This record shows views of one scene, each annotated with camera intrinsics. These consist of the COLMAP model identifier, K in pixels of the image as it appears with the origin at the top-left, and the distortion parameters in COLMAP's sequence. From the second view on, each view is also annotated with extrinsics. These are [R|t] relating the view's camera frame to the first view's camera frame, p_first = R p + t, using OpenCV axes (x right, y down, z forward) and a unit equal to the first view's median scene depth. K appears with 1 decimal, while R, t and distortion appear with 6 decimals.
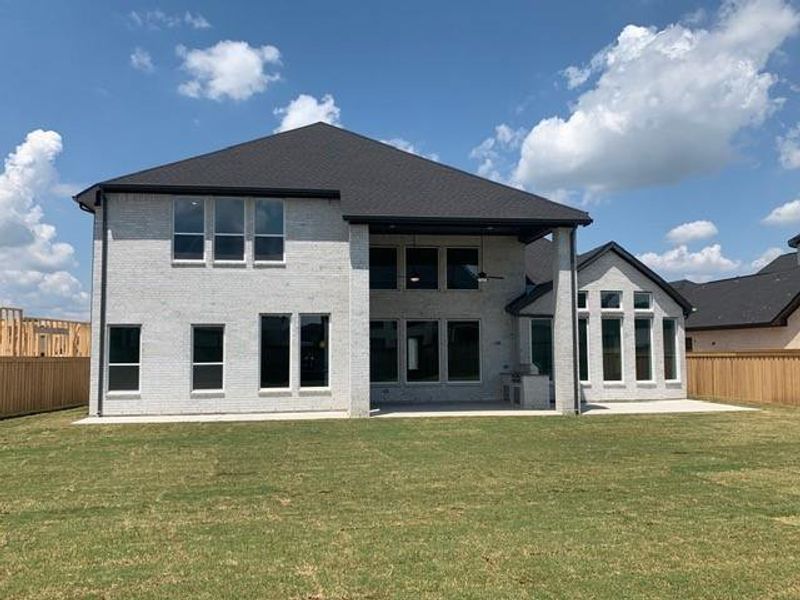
lens RADIAL K [[679.7, 0, 400.1], [0, 679.7, 269.9], [0, 0, 1]] dist [0.052494, -0.004987]
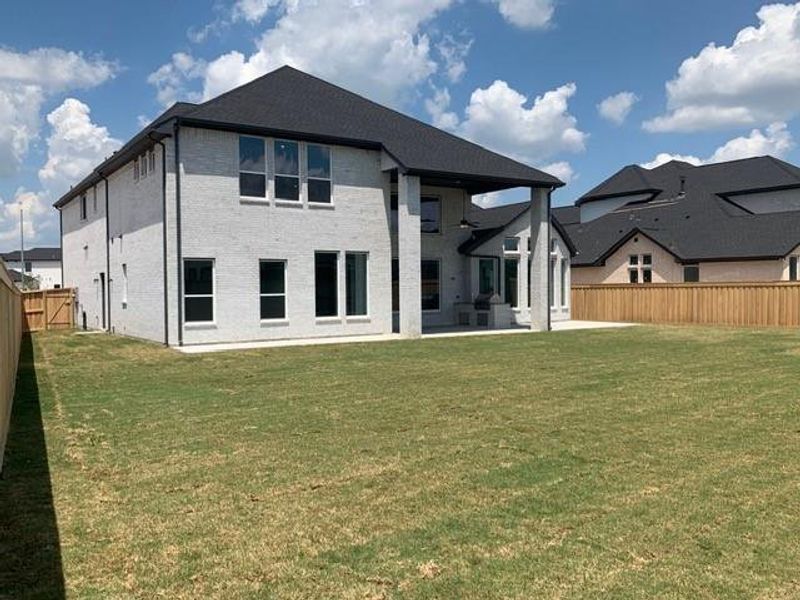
lens RADIAL K [[703.4, 0, 386.0], [0, 703.4, 298.6], [0, 0, 1]] dist [0.063417, -0.118163]
pose [[0.897630, -0.007841, 0.440681, -0.603850], [-0.052743, 0.990746, 0.125061, -0.007598], [-0.437583, -0.135502, 0.888910, -0.073985]]
